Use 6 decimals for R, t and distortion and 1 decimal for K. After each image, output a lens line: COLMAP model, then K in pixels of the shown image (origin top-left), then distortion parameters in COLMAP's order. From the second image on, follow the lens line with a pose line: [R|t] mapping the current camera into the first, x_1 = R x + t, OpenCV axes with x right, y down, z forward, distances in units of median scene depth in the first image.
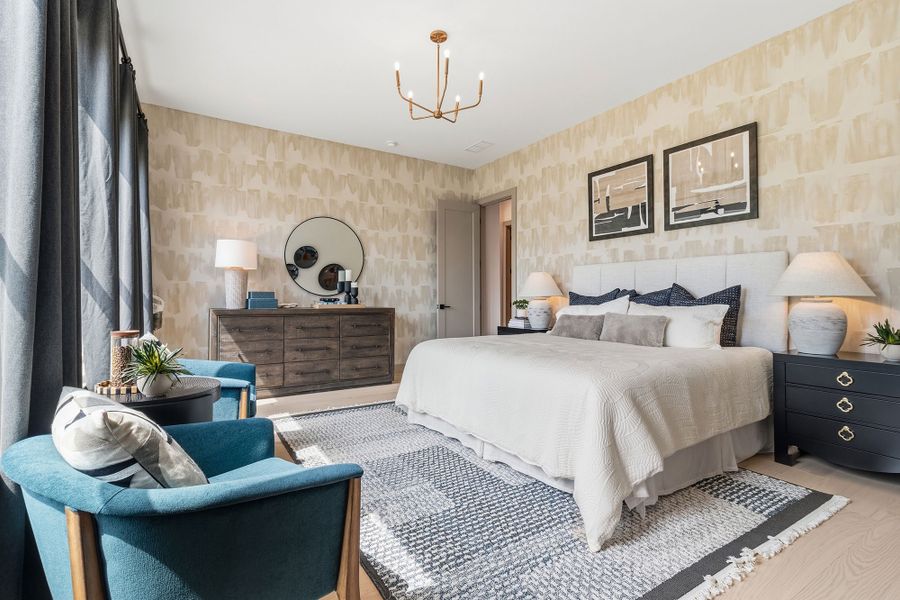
lens RADIAL K [[421.2, 0, 447.7], [0, 421.2, 297.9], [0, 0, 1]] dist [-0.002986, 0.002910]
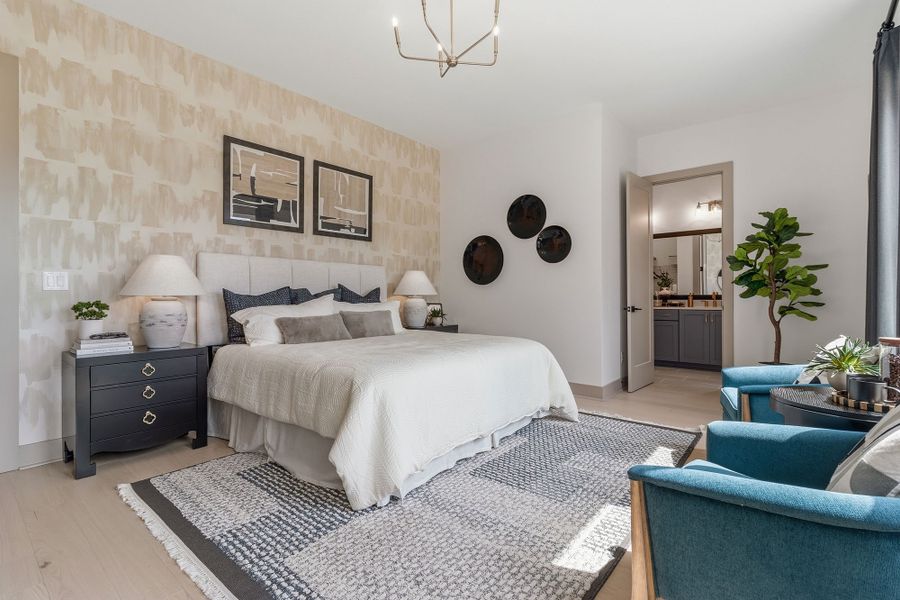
lens RADIAL K [[421.2, 0, 447.1], [0, 421.2, 296.8], [0, 0, 1]] dist [-0.002986, 0.002910]
pose [[-0.318283, -0.002306, 0.947993, -0.601041], [0.003991, 0.999985, 0.003773, -0.002108], [-0.947987, 0.004984, -0.318269, 0.991805]]
